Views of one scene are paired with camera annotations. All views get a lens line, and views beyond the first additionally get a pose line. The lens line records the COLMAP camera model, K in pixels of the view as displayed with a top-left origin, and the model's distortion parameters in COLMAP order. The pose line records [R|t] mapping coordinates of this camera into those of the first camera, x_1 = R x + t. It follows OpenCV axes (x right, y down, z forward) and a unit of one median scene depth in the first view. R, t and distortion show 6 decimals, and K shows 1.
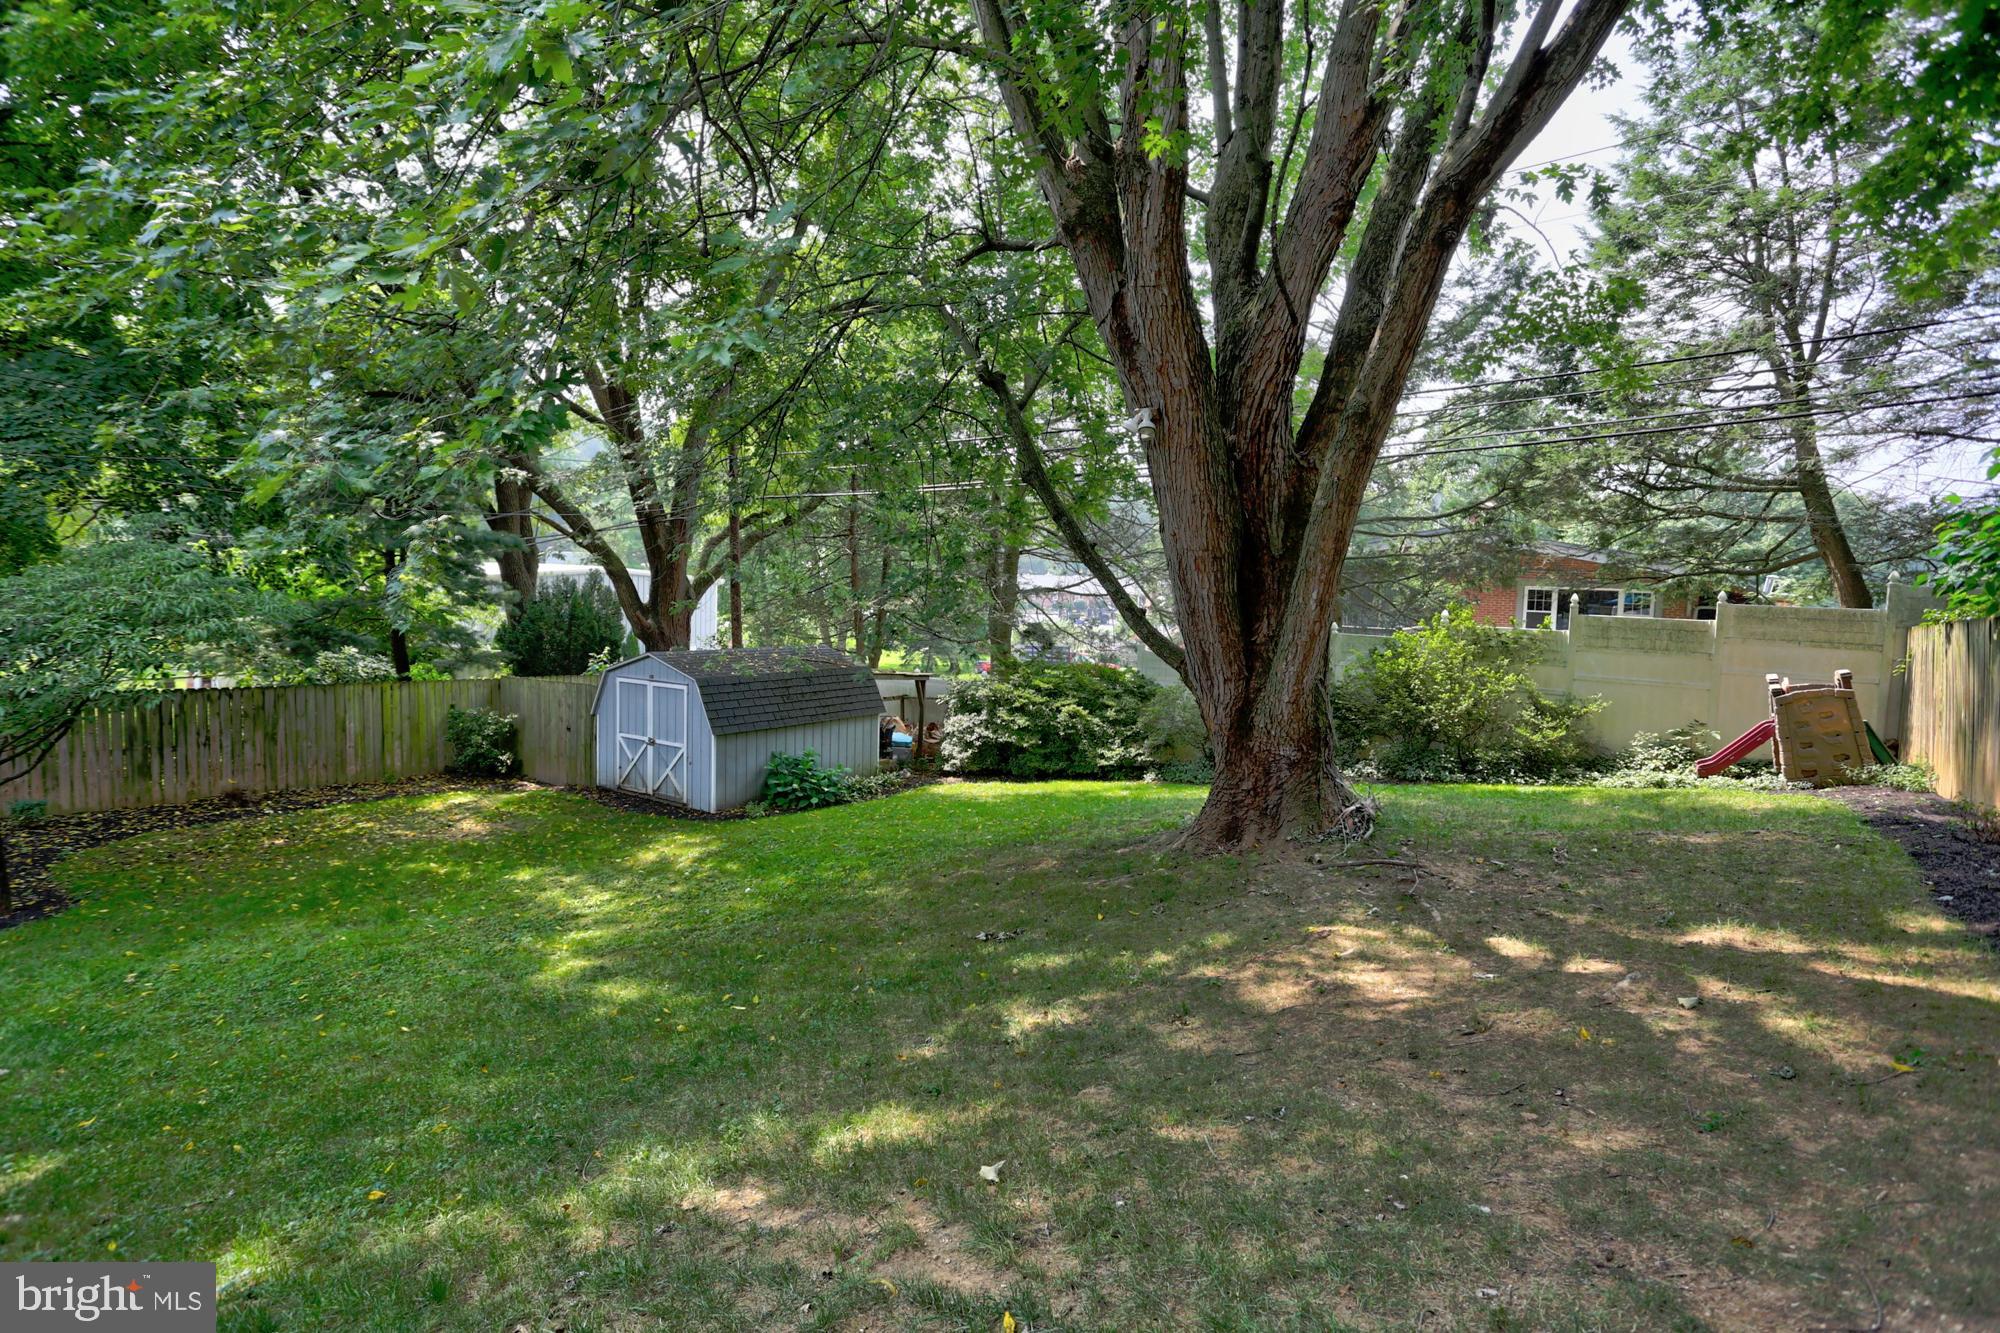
lens RADIAL K [[973.4, 0, 985.6], [0, 973.4, 650.0], [0, 0, 1]] dist [-0.068154, 0.022229]
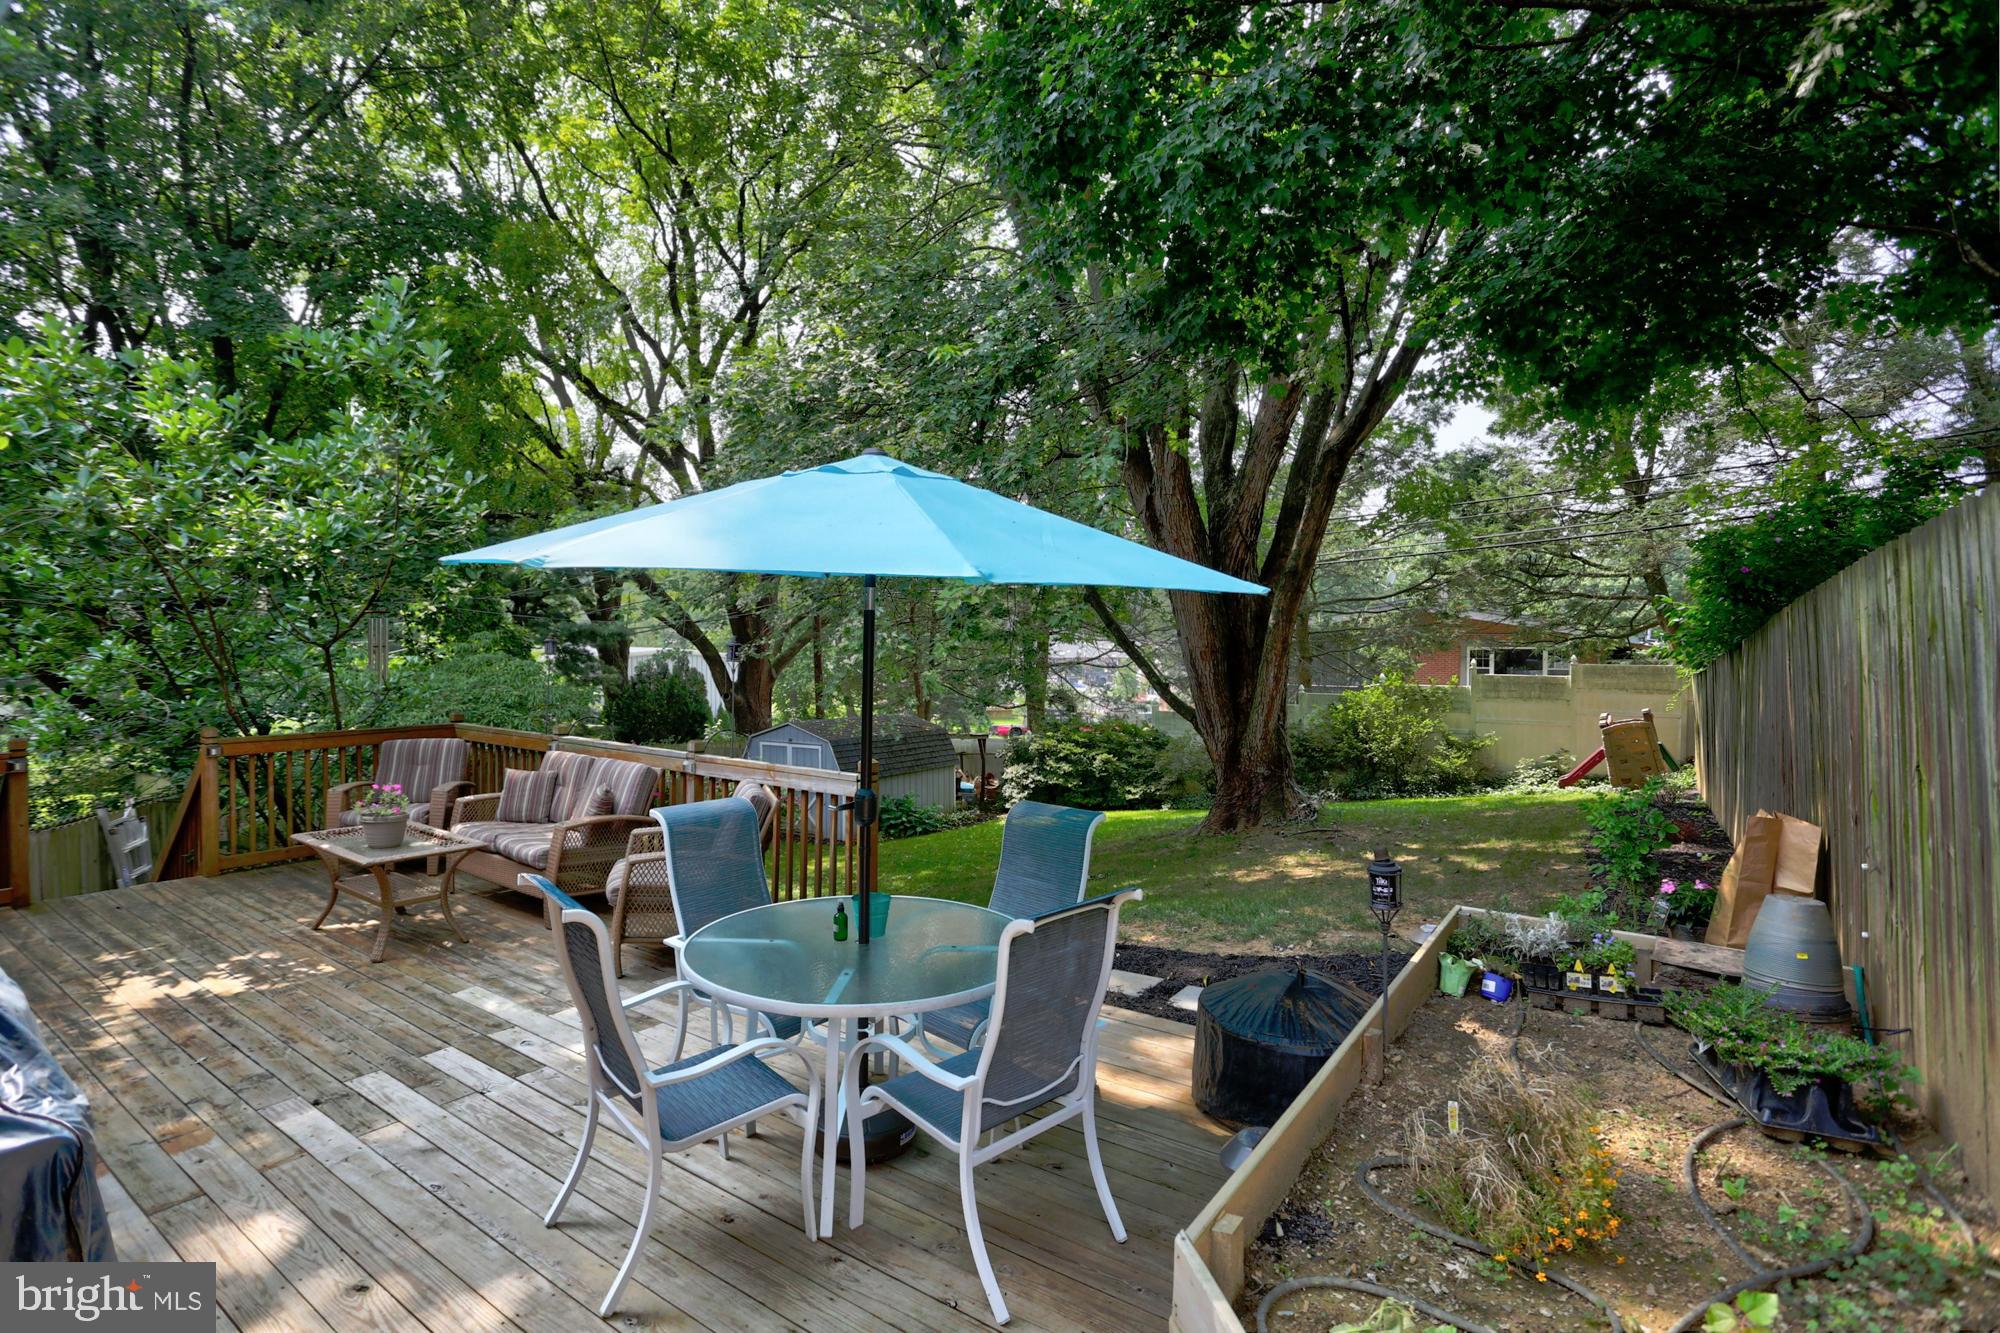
lens RADIAL K [[973.4, 0, 1007.6], [0, 973.4, 668.3], [0, 0, 1]] dist [-0.068154, 0.022229]
pose [[0.999267, -0.026386, 0.027751, -0.075819], [0.027686, 0.998485, -0.047554, 0.000886], [-0.026455, 0.048287, 0.998483, -0.306473]]
